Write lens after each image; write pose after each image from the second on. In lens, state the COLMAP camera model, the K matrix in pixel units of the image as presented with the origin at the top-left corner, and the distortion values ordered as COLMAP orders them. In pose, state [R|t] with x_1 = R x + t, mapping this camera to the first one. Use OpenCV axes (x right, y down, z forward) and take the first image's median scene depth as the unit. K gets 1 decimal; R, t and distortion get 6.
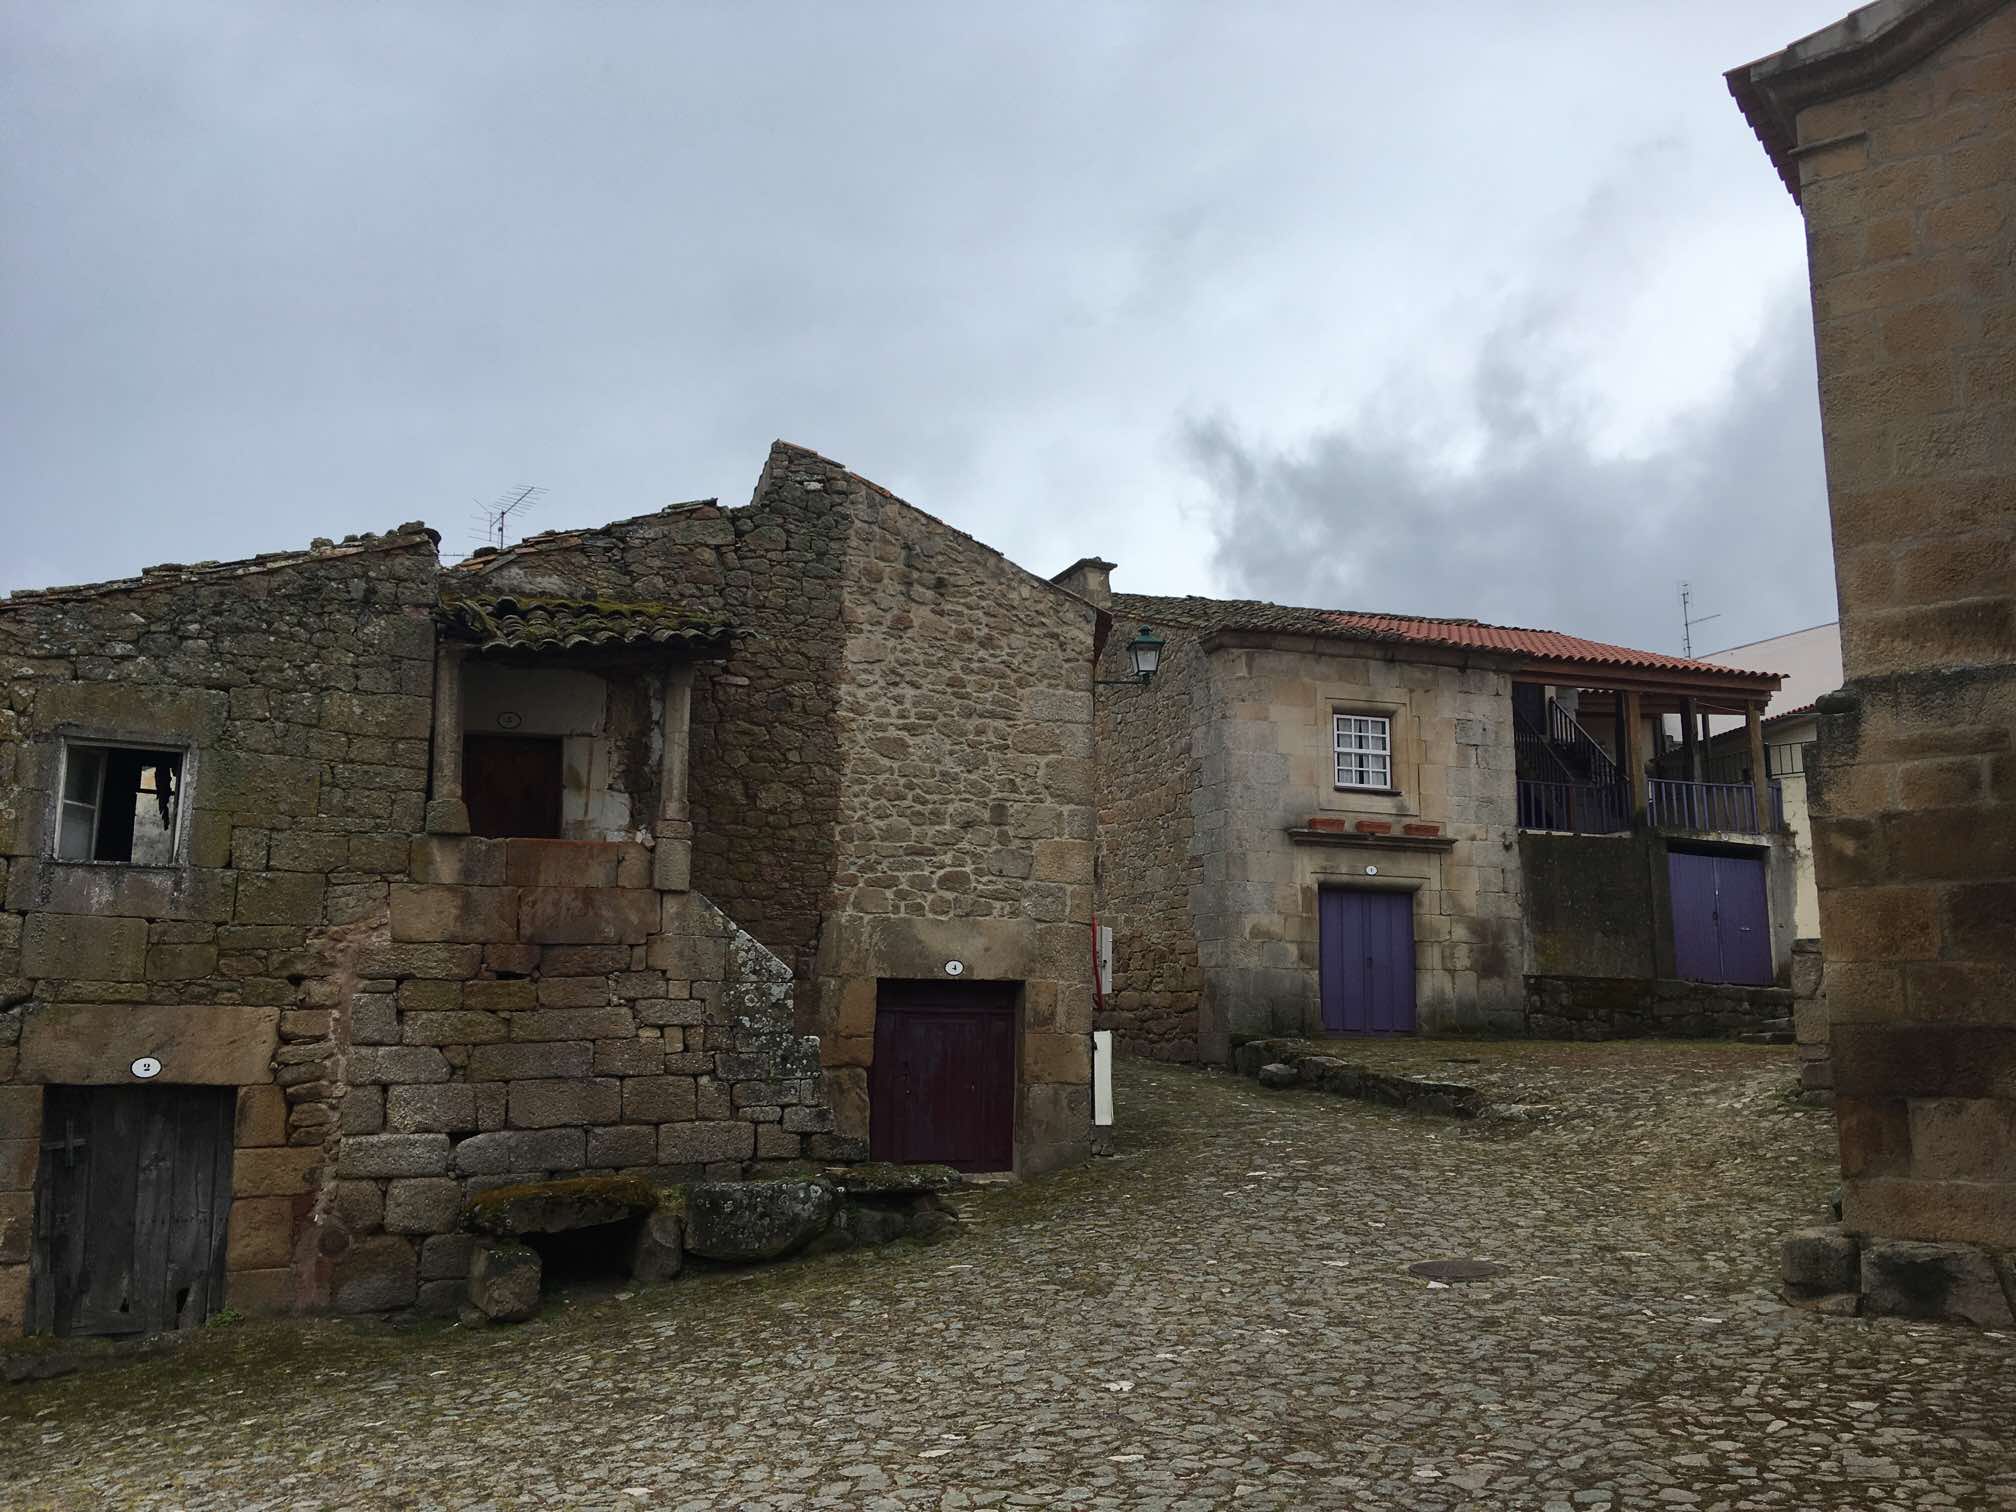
lens RADIAL K [[1701.9, 0, 1008.0], [0, 1701.9, 756.0], [0, 0, 1]] dist [0.112730, -0.165538]
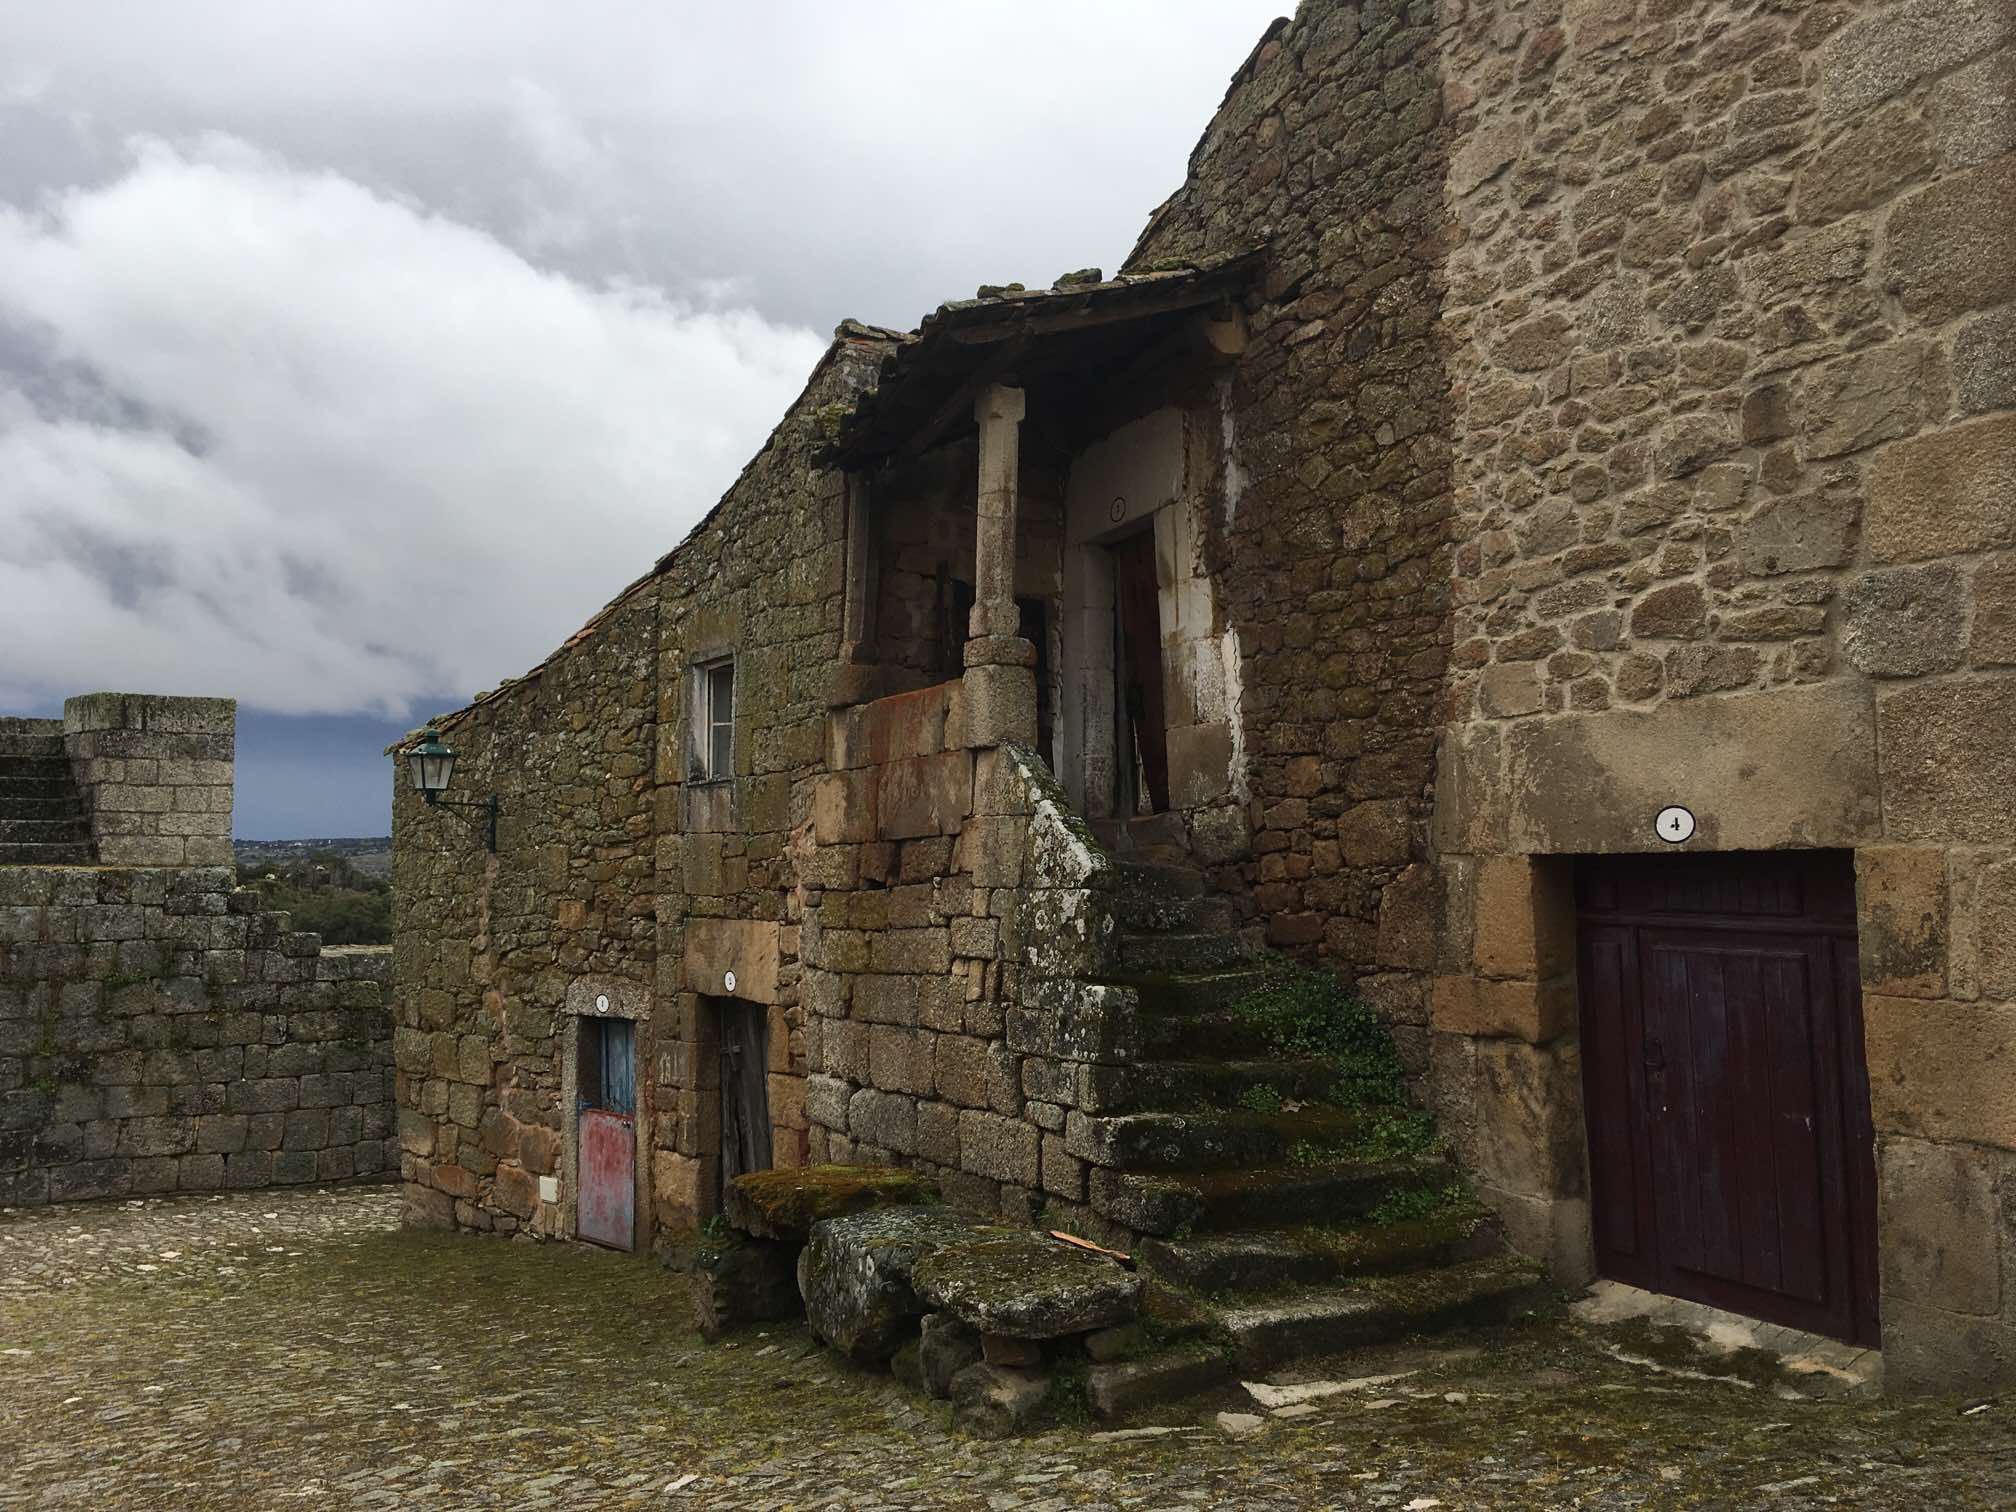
lens RADIAL K [[1701.9, 0, 1008.0], [0, 1701.9, 756.0], [0, 0, 1]] dist [0.112730, -0.165538]
pose [[0.070346, -0.068350, -0.995178, 0.369453], [0.189715, 0.980357, -0.053922, 0.099900], [0.979316, -0.185007, 0.081931, 0.810641]]
